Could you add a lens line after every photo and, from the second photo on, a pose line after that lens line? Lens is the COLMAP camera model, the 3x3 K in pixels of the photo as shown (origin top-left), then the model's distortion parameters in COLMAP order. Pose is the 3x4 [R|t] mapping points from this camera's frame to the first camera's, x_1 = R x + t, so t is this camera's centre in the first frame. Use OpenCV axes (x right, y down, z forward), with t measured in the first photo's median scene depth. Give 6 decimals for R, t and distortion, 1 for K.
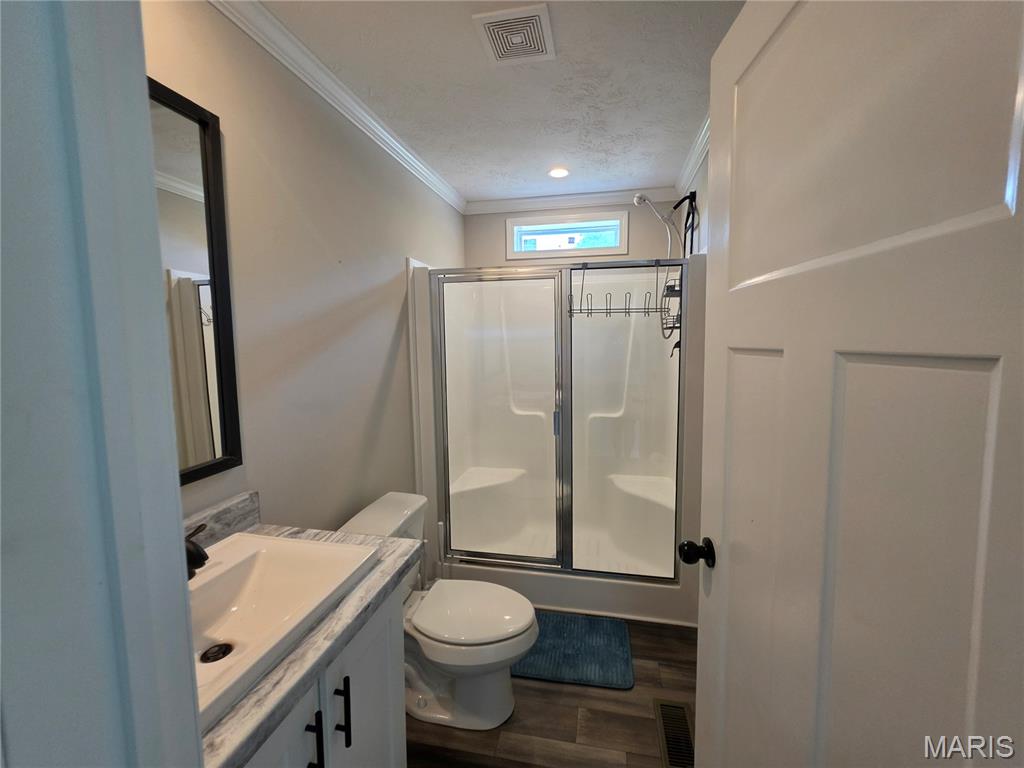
lens RADIAL K [[412.2, 0, 532.1], [0, 412.2, 371.4], [0, 0, 1]] dist [0.002287, -0.000557]
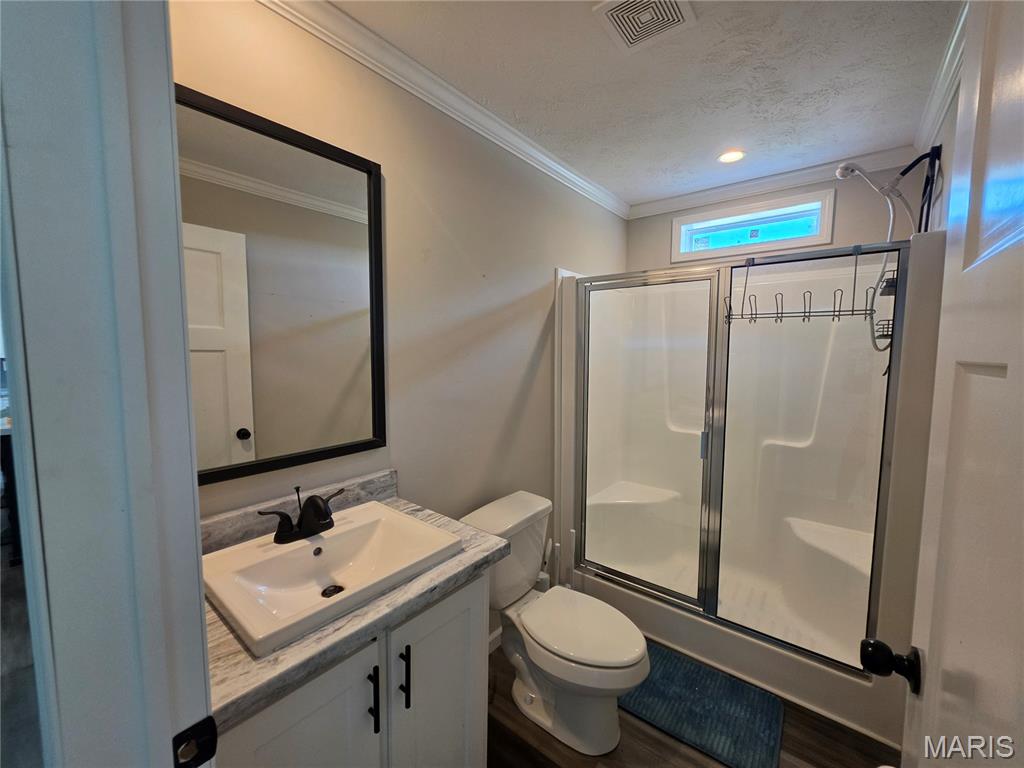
lens RADIAL K [[412.2, 0, 524.2], [0, 412.2, 381.1], [0, 0, 1]] dist [0.002287, -0.000557]
pose [[0.891462, 0.050935, -0.450223, 0.102656], [-0.050404, 0.998642, 0.013178, -0.002404], [0.450282, 0.010945, 0.892819, 0.045773]]
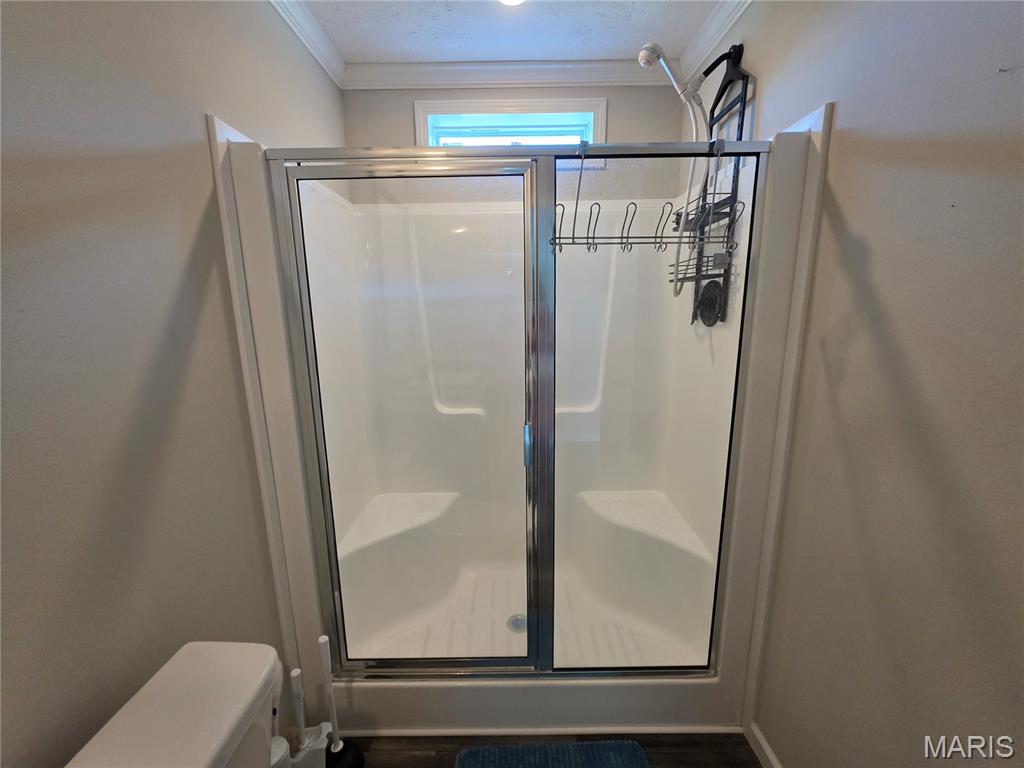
lens RADIAL K [[412.2, 0, 510.1], [0, 412.2, 384.4], [0, 0, 1]] dist [0.002287, -0.000557]
pose [[0.984487, -0.036869, 0.171541, -0.058862], [0.017361, 0.993345, 0.113861, -0.021846], [-0.174597, -0.109116, 0.978575, 0.447566]]
